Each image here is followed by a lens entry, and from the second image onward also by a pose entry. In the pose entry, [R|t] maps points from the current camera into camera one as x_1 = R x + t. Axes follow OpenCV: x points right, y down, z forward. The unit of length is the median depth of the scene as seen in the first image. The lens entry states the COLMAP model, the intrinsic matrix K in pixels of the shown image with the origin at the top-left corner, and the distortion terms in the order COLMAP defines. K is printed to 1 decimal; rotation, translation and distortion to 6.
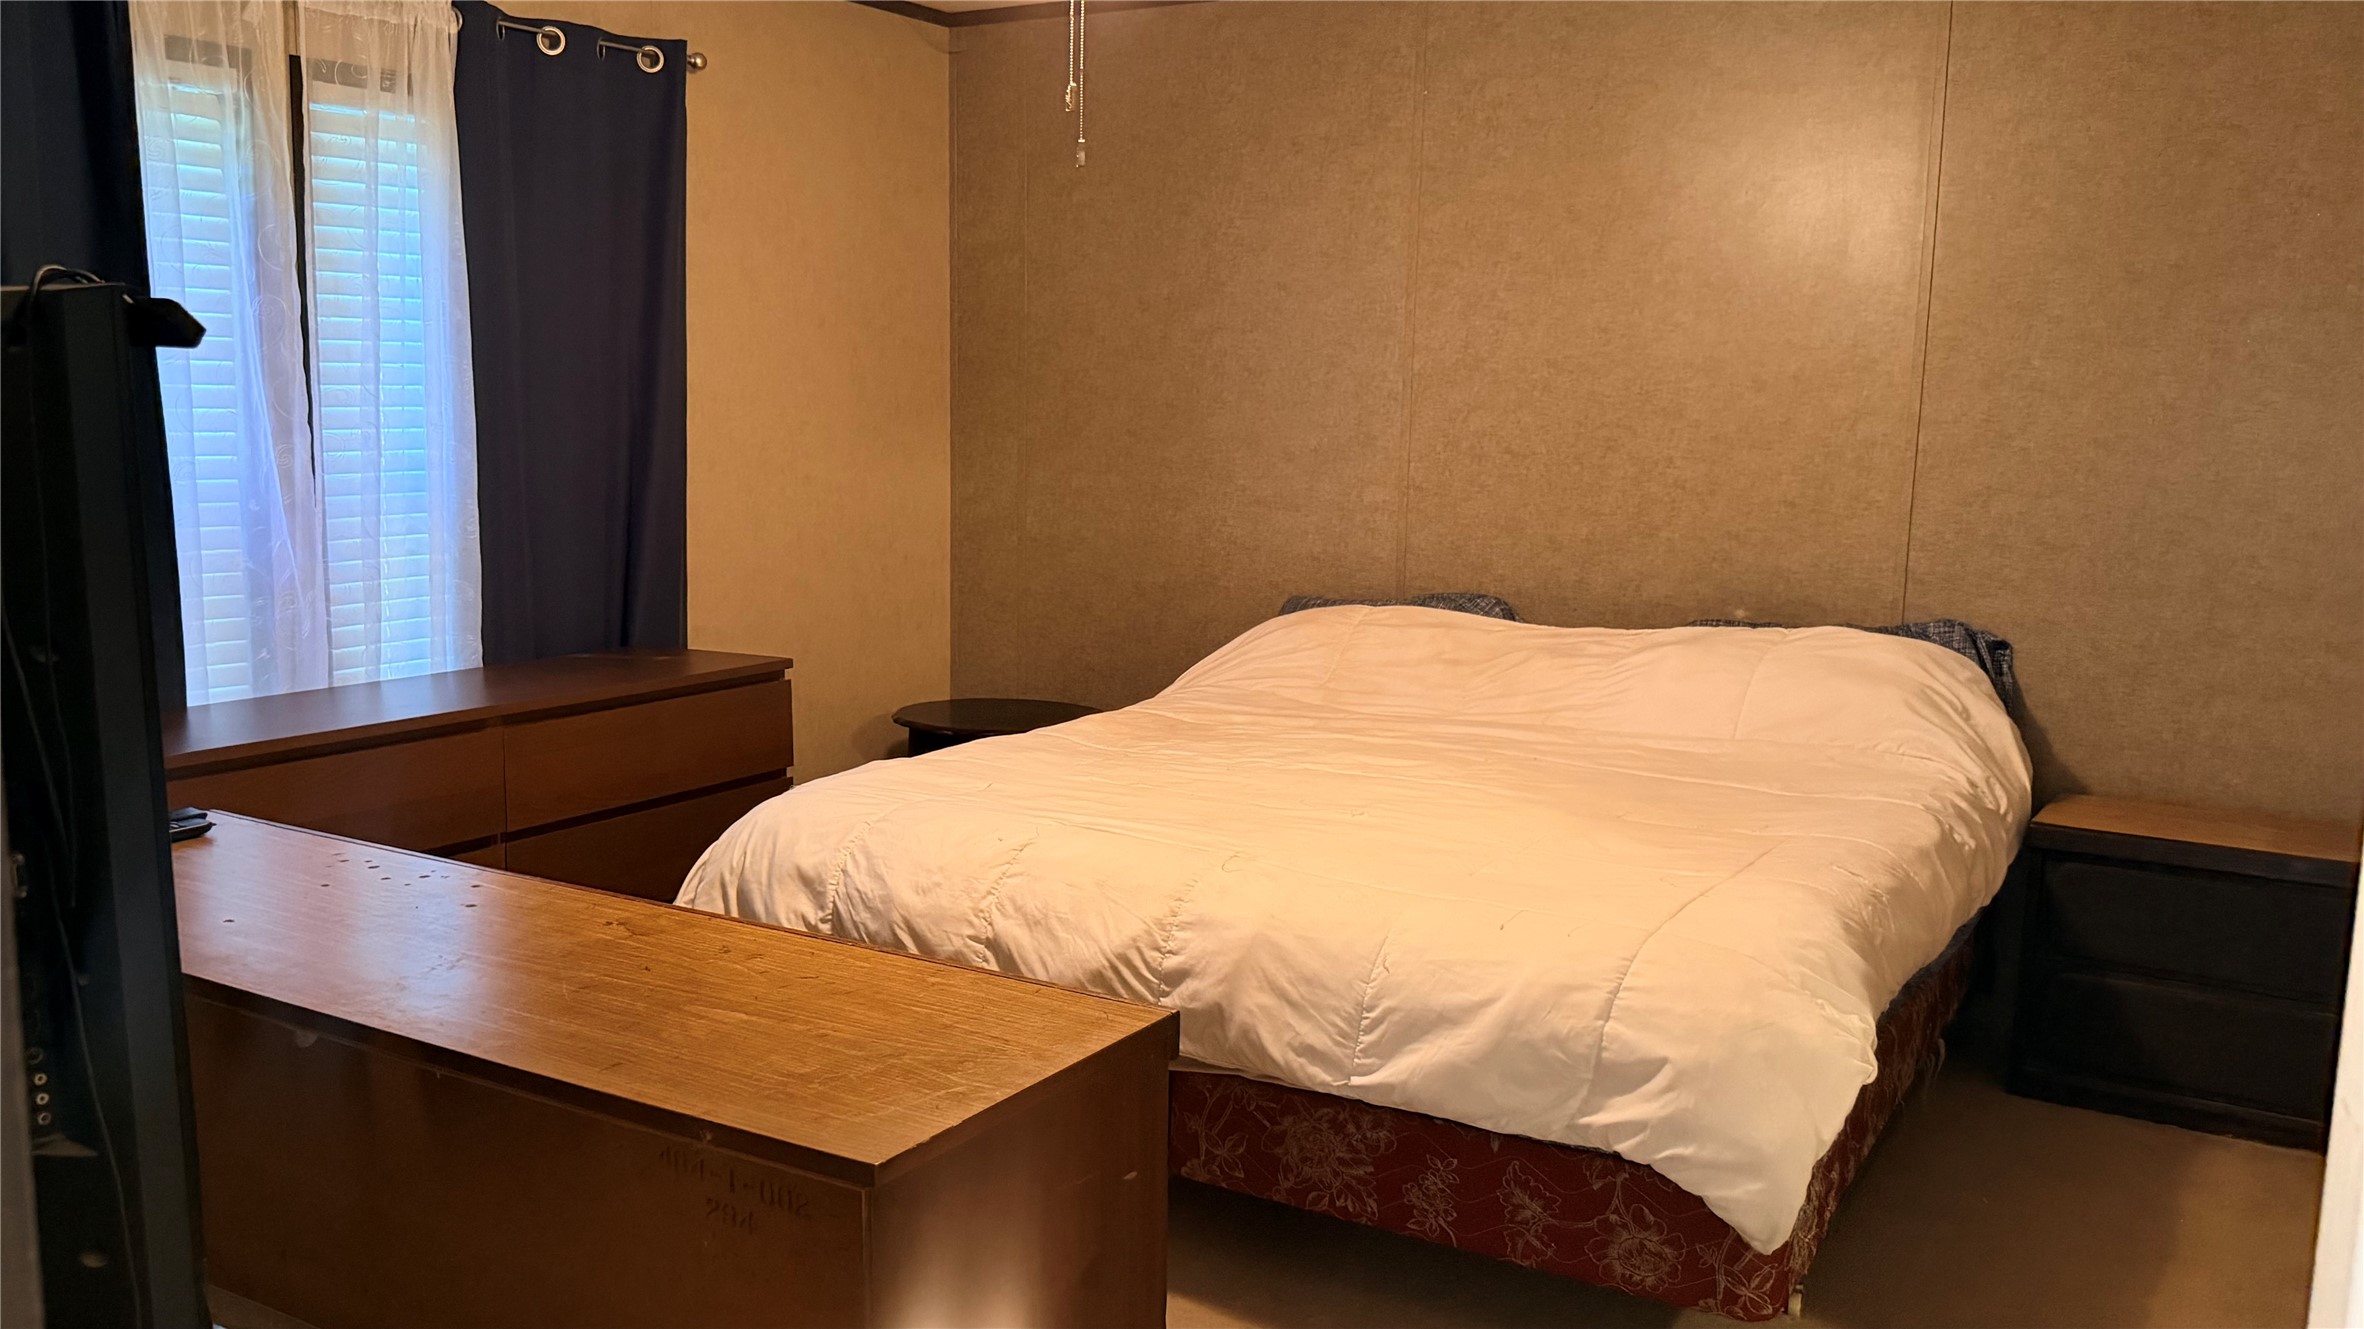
lens RADIAL K [[1945.1, 0, 1175.2], [0, 1945.1, 694.2], [0, 0, 1]] dist [0.193424, -0.387435]
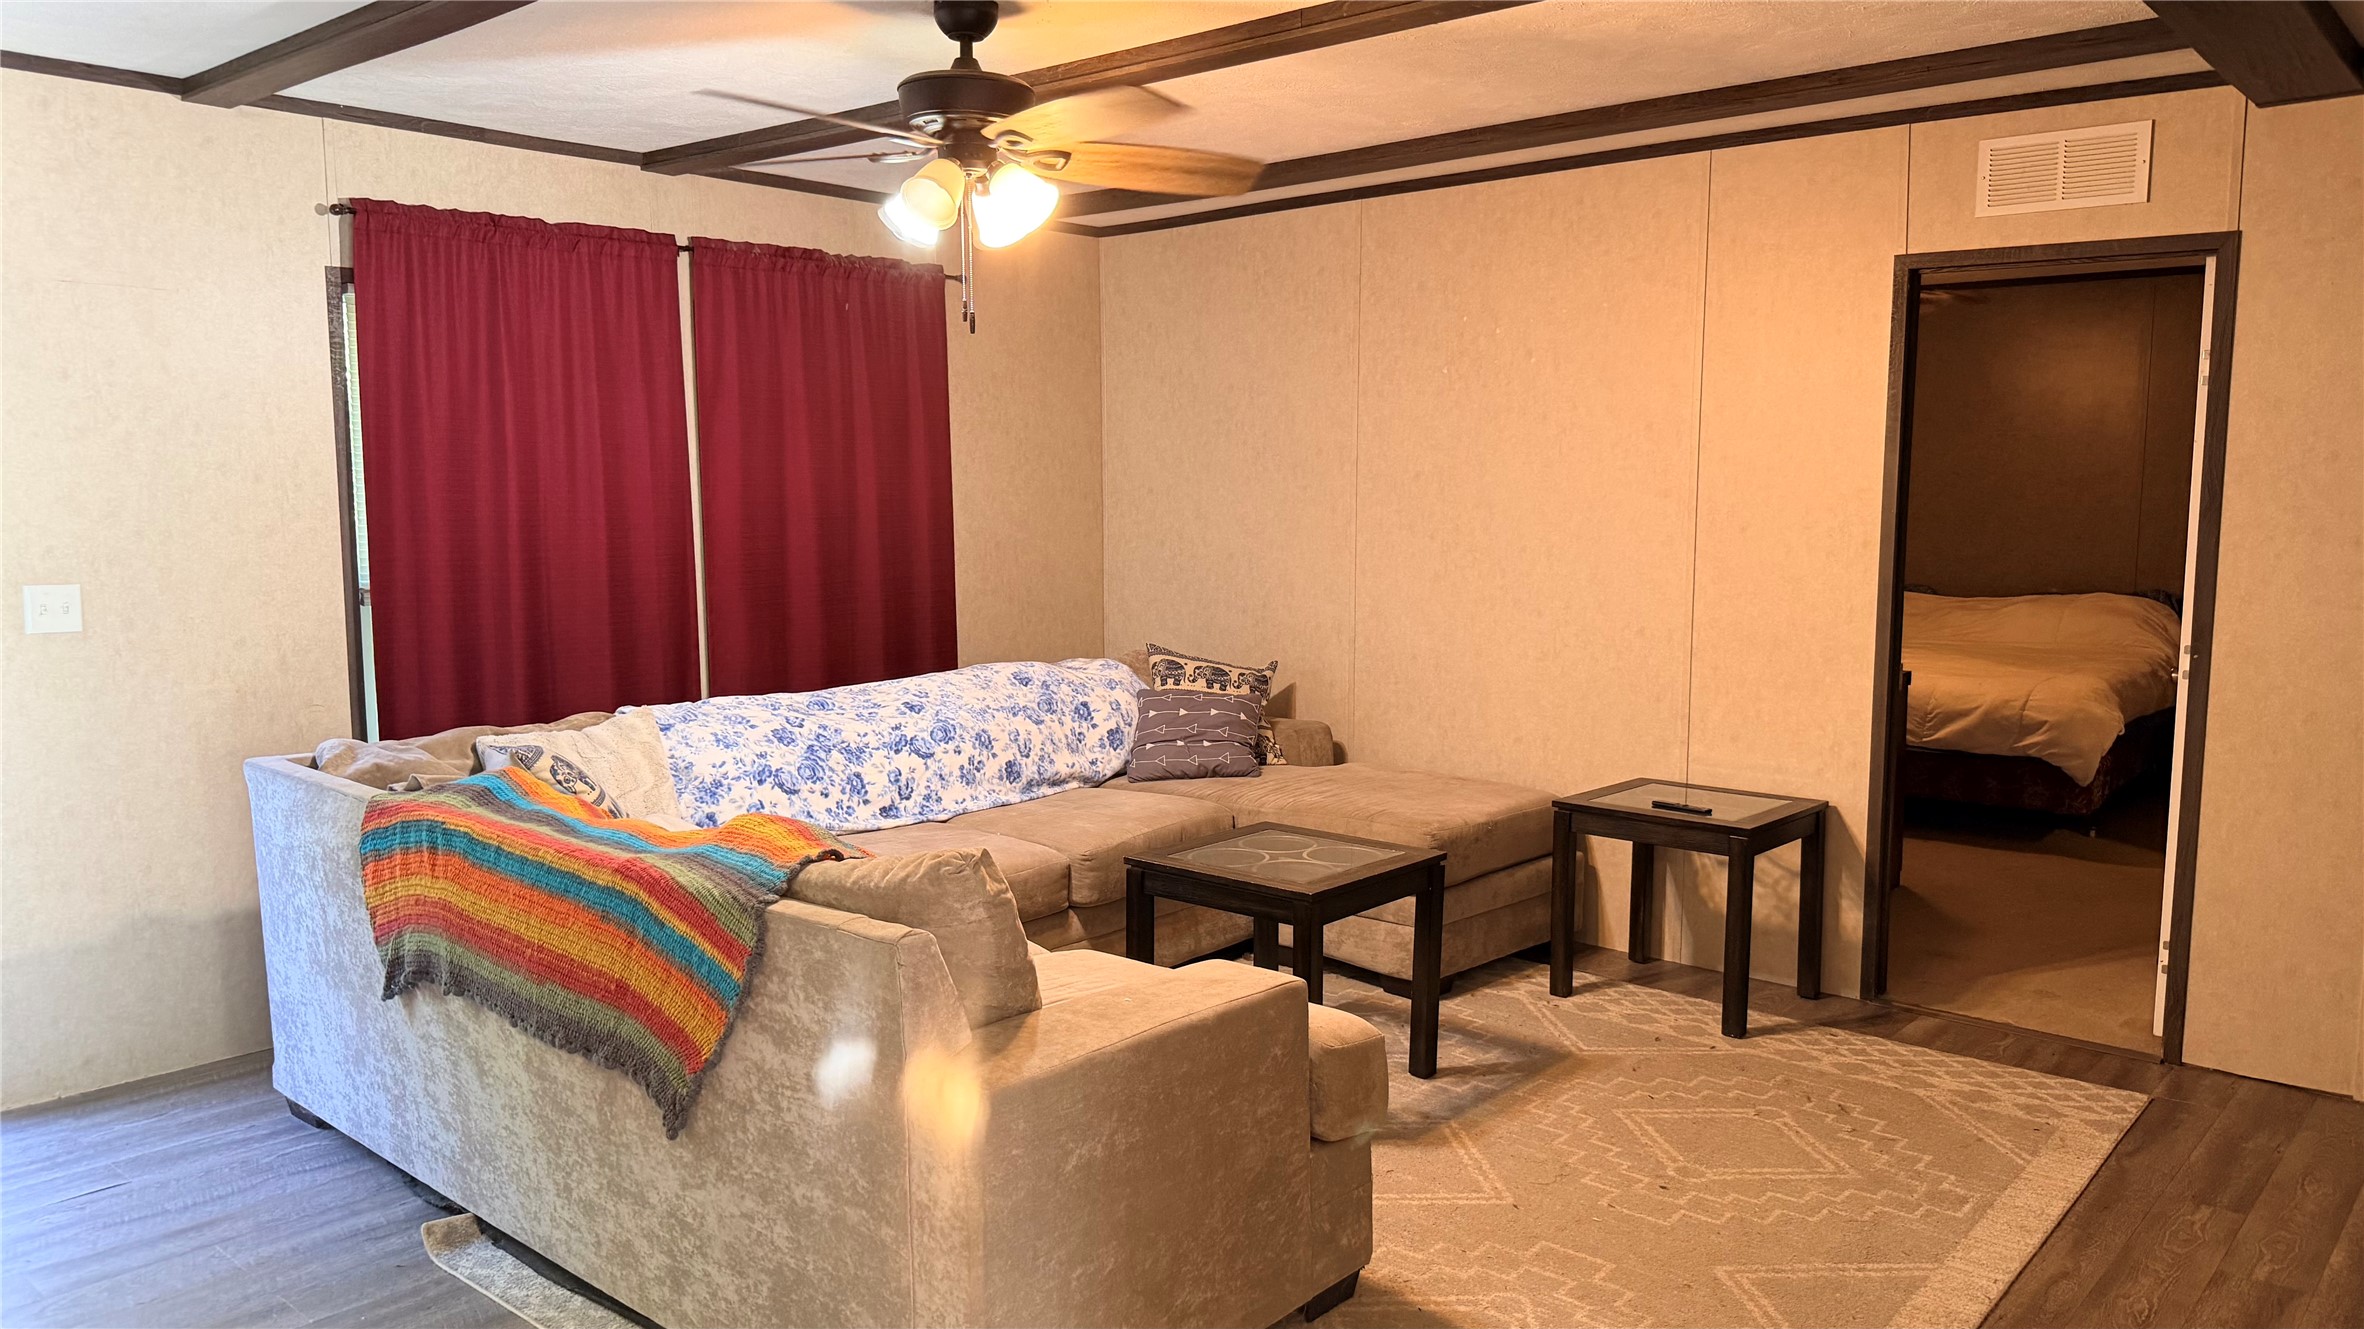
lens RADIAL K [[1674.1, 0, 1174.8], [0, 1674.1, 669.1], [0, 0, 1]] dist [0.129984, -0.205024]
pose [[0.985526, -0.000843, -0.169521, -0.370771], [-0.005650, 0.999269, -0.037815, 0.130227], [0.169429, 0.038225, 0.984801, -1.067033]]
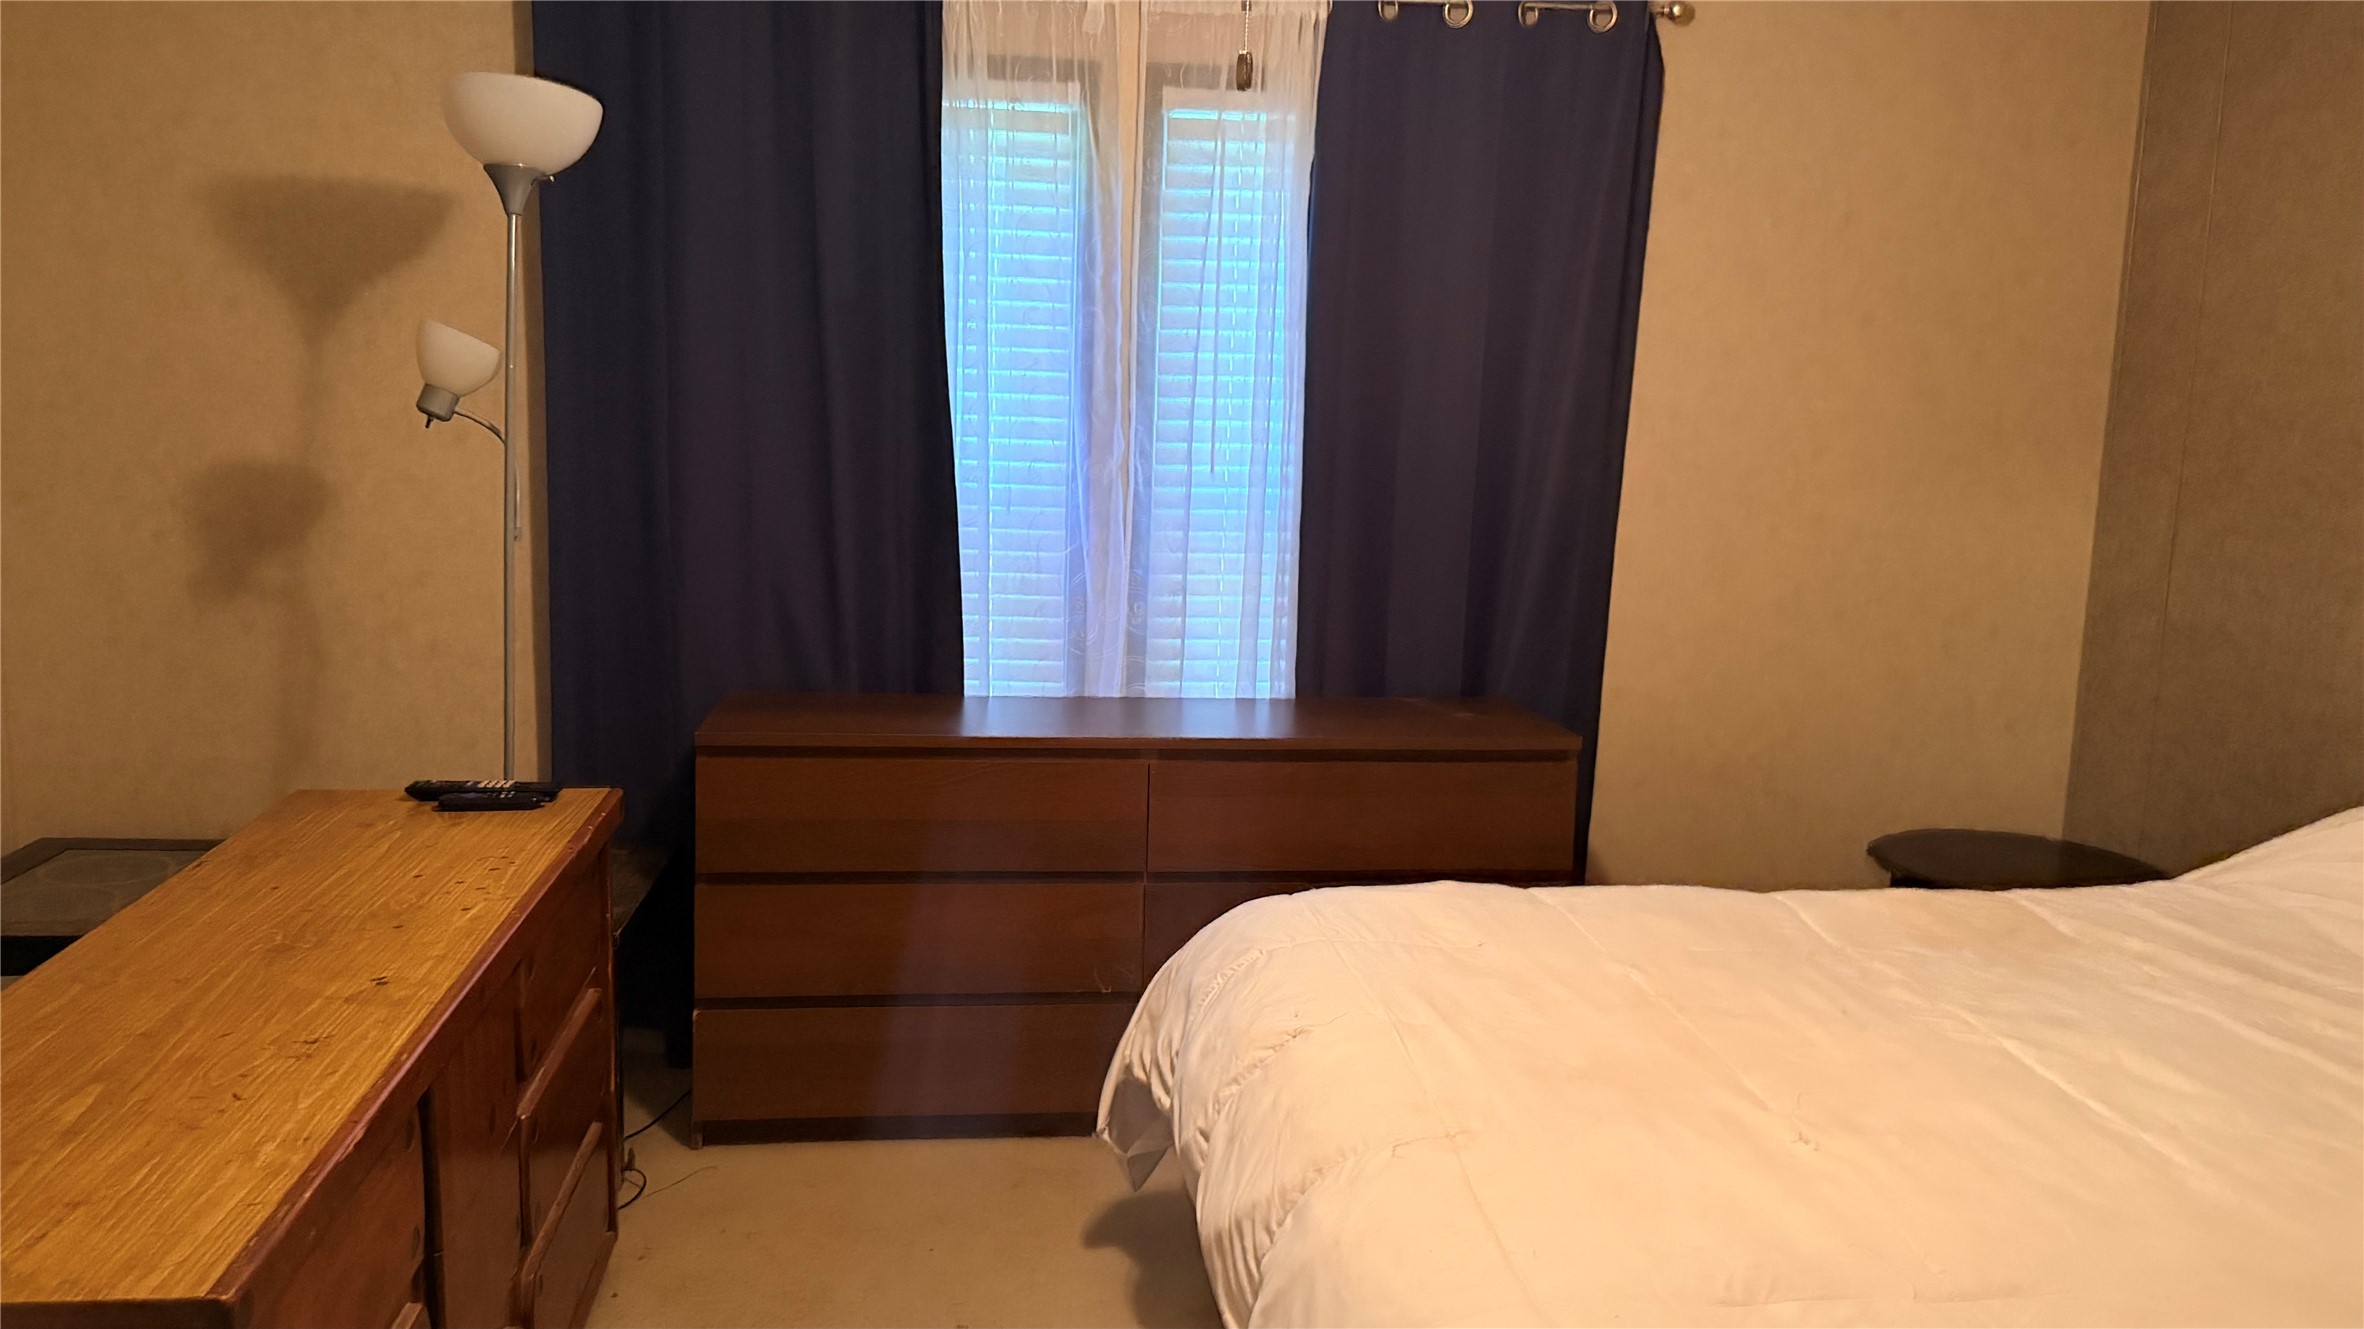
lens RADIAL K [[1969.4, 0, 1144.4], [0, 1969.4, 661.8], [0, 0, 1]] dist [0.092828, -0.193045]
pose [[0.615098, 0.121893, -0.778971, 0.331431], [-0.139824, 0.989181, 0.044377, -0.062451], [0.775953, 0.081623, 0.625487, 0.366988]]
